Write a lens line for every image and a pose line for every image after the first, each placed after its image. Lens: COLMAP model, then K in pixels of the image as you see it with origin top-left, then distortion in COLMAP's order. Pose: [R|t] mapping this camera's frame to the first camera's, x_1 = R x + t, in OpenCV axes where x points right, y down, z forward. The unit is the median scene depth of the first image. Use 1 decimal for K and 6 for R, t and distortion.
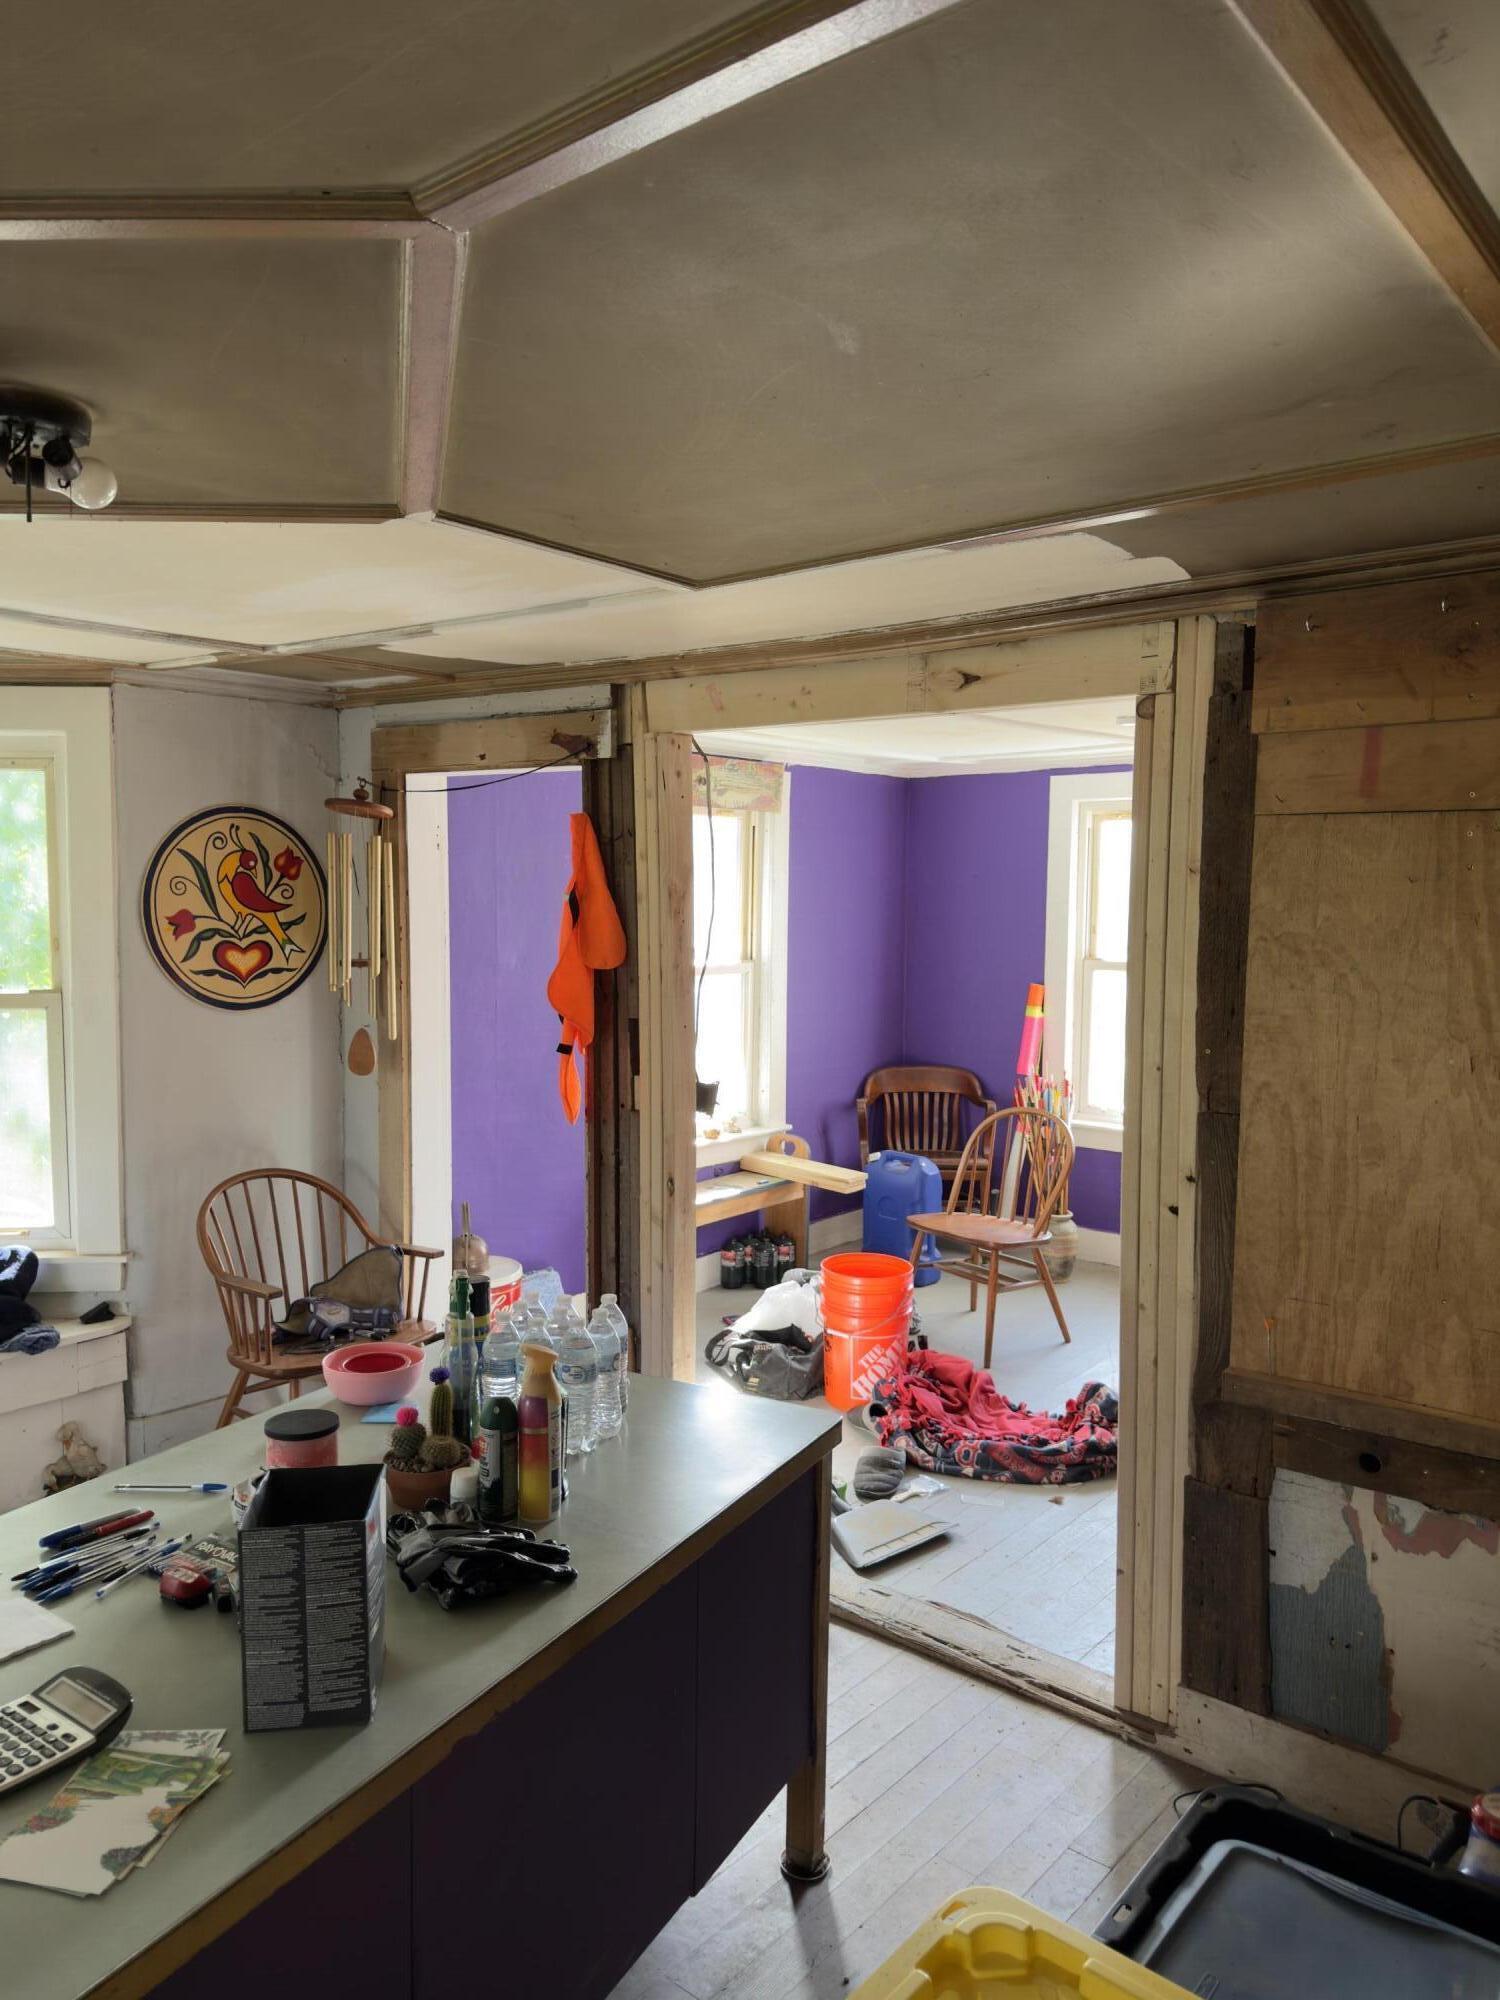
lens RADIAL K [[1433.7, 0, 750.8], [0, 1433.7, 1008.5], [0, 0, 1]] dist [0.043608, -0.048690]
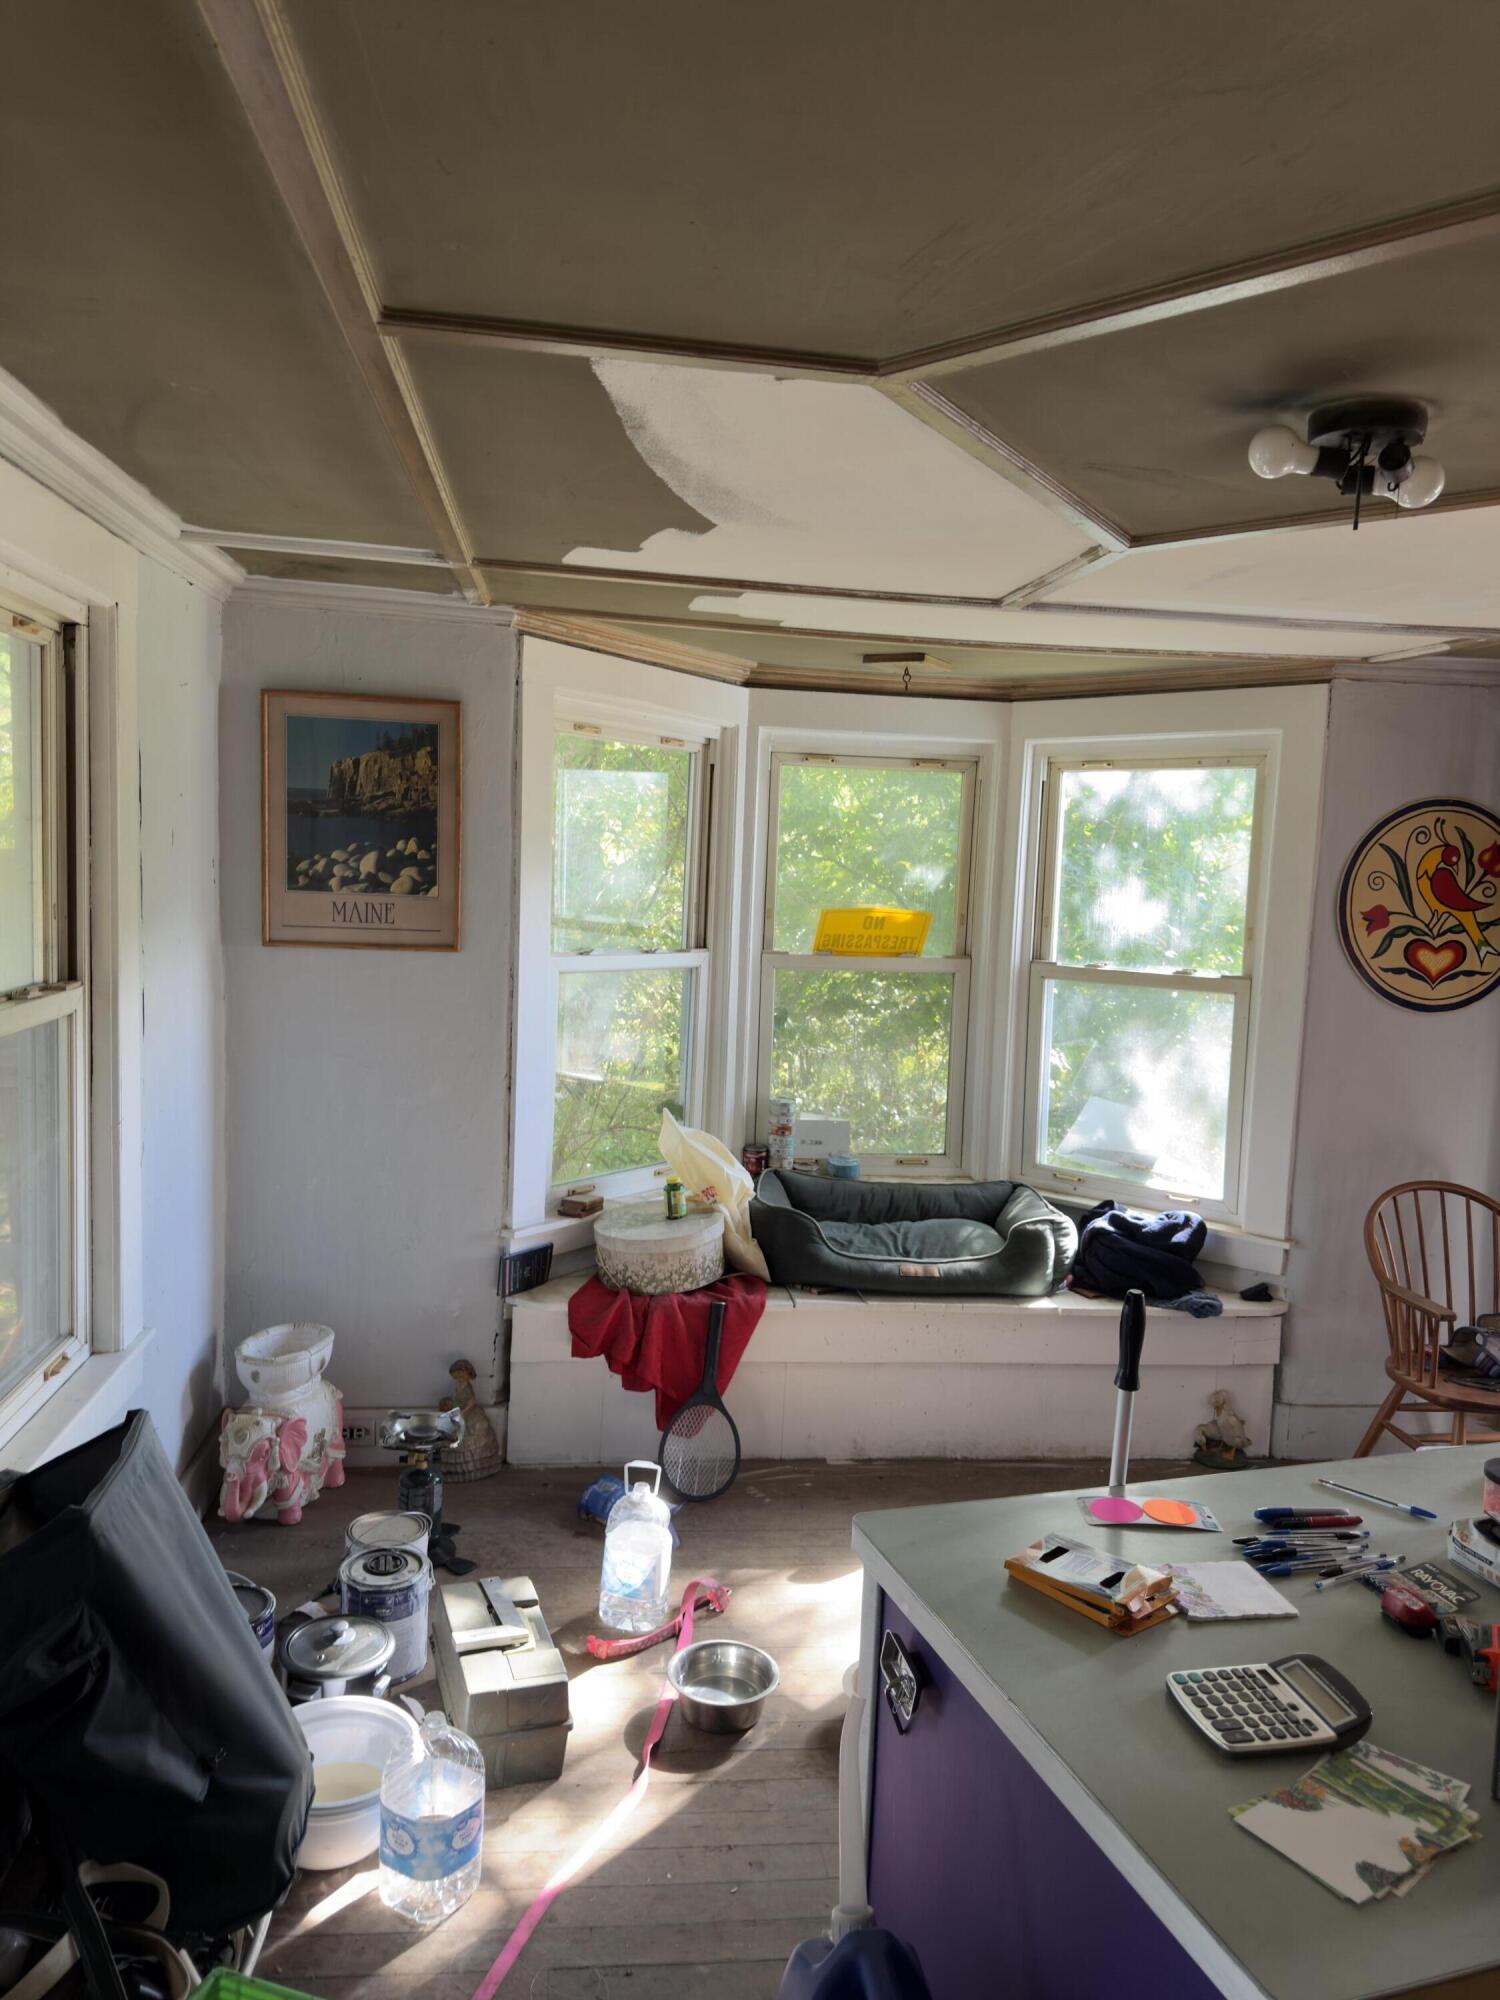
lens RADIAL K [[1428.0, 0, 737.4], [0, 1428.0, 982.2], [0, 0, 1]] dist [0.054549, -0.049771]
pose [[0.731905, 0.079452, -0.676759, -0.045423], [-0.086344, 0.995987, 0.023551, -0.001693], [0.675914, 0.041197, 0.735828, -0.015510]]
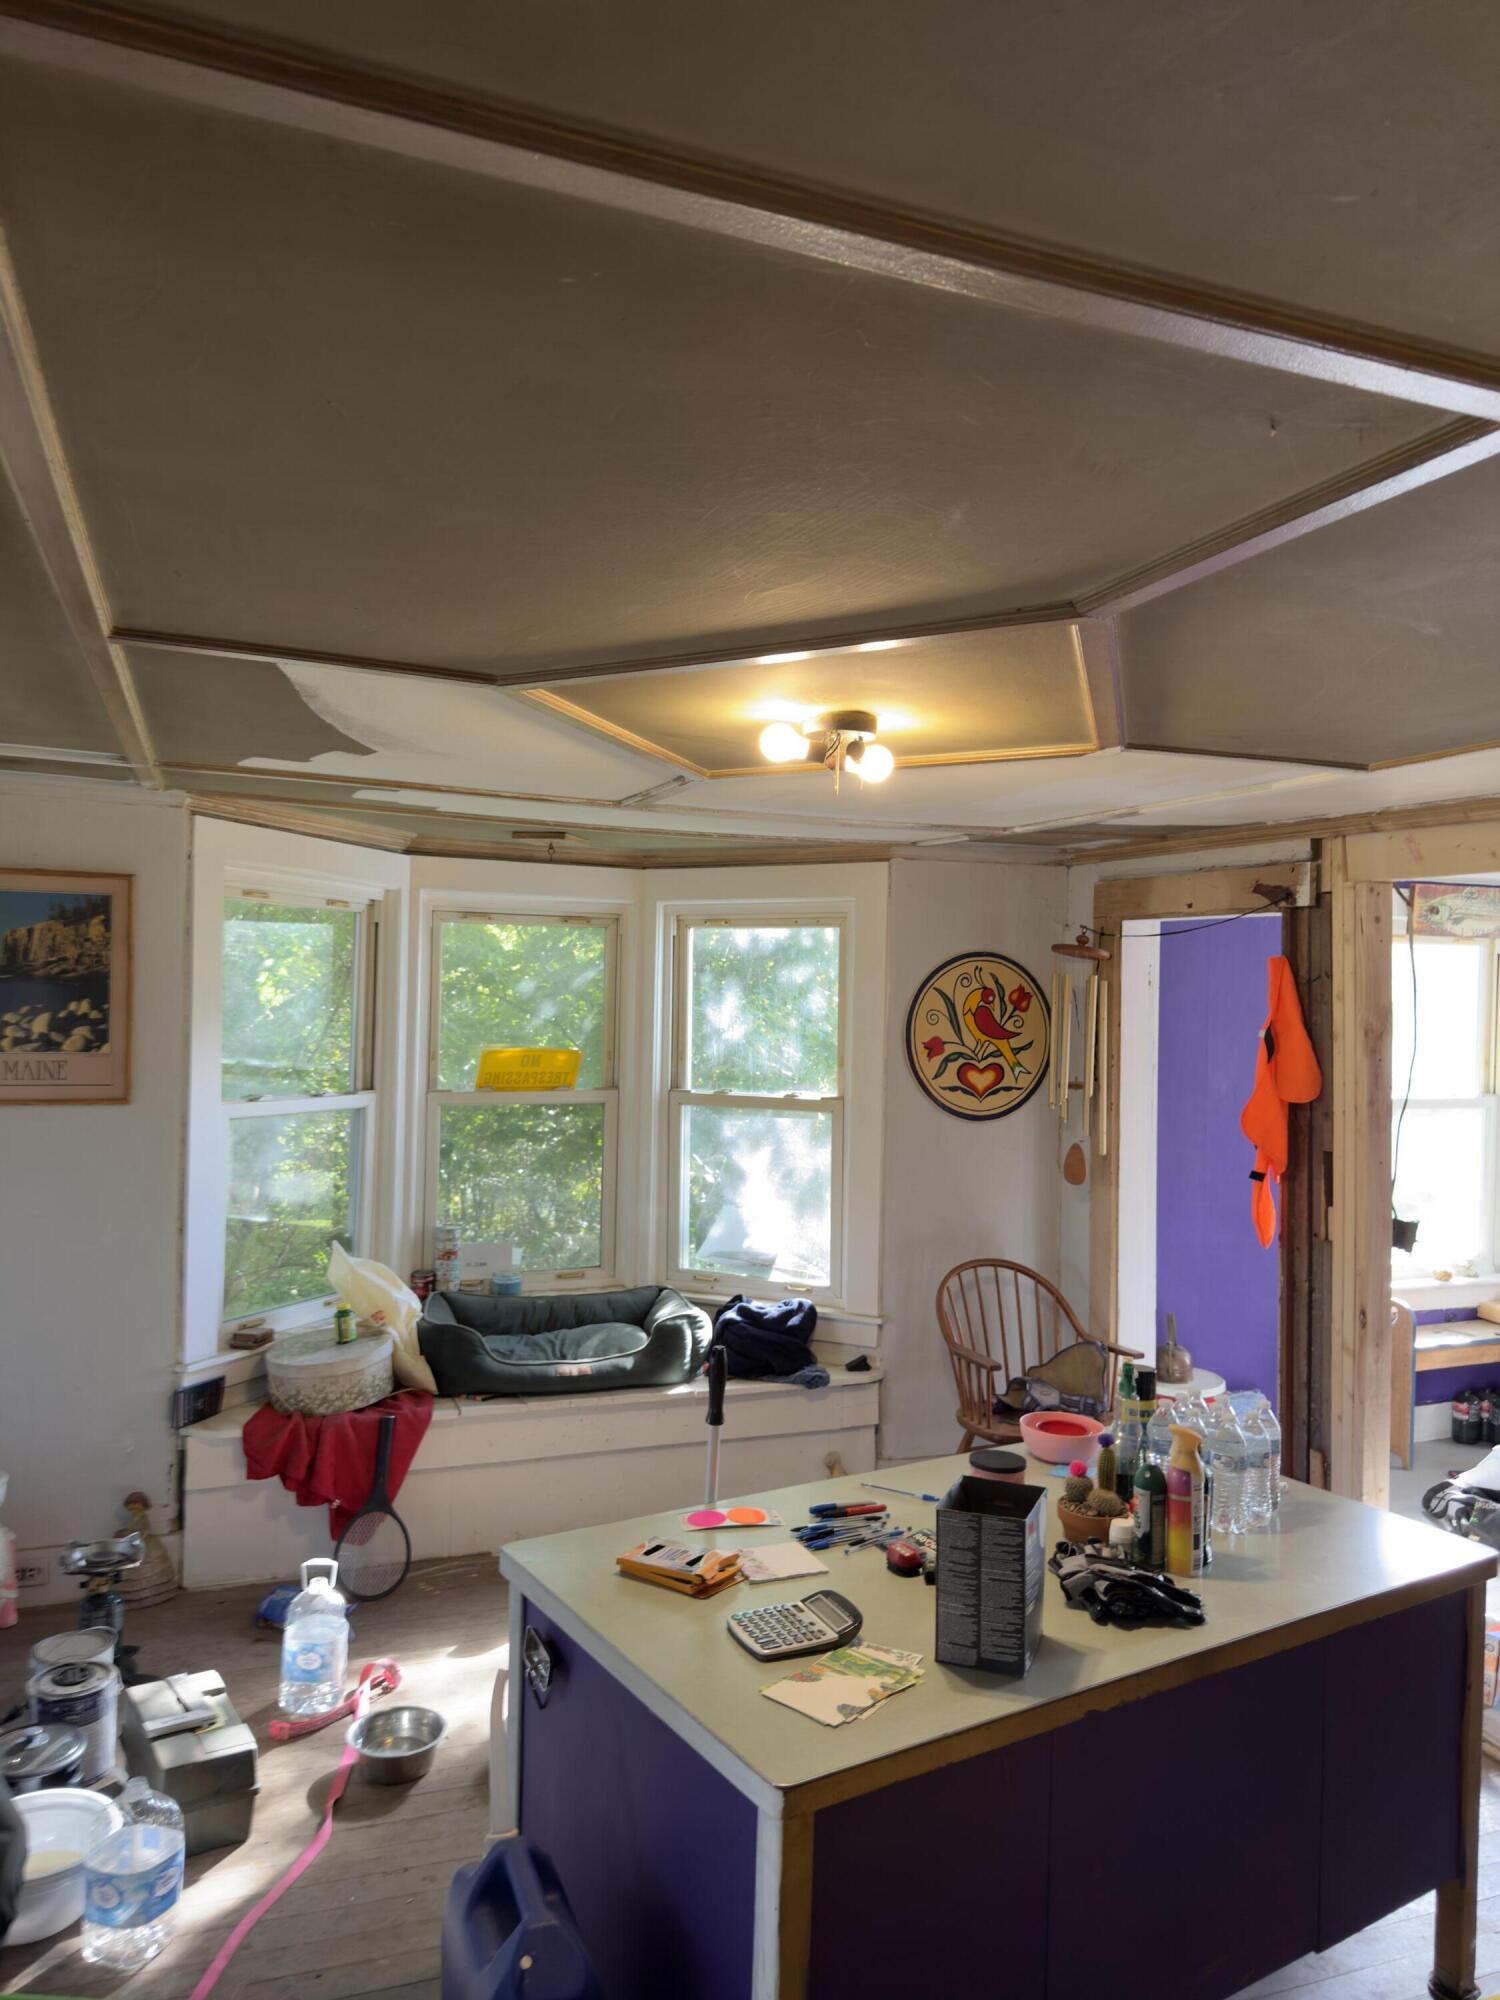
lens RADIAL K [[1428.2, 0, 788.2], [0, 1428.2, 979.3], [0, 0, 1]] dist [0.072921, -0.116744]
pose [[0.883389, 0.005818, -0.468605, 0.065919], [-0.050649, 0.995251, -0.083124, -0.009857], [0.465896, 0.097165, 0.879489, -0.133724]]
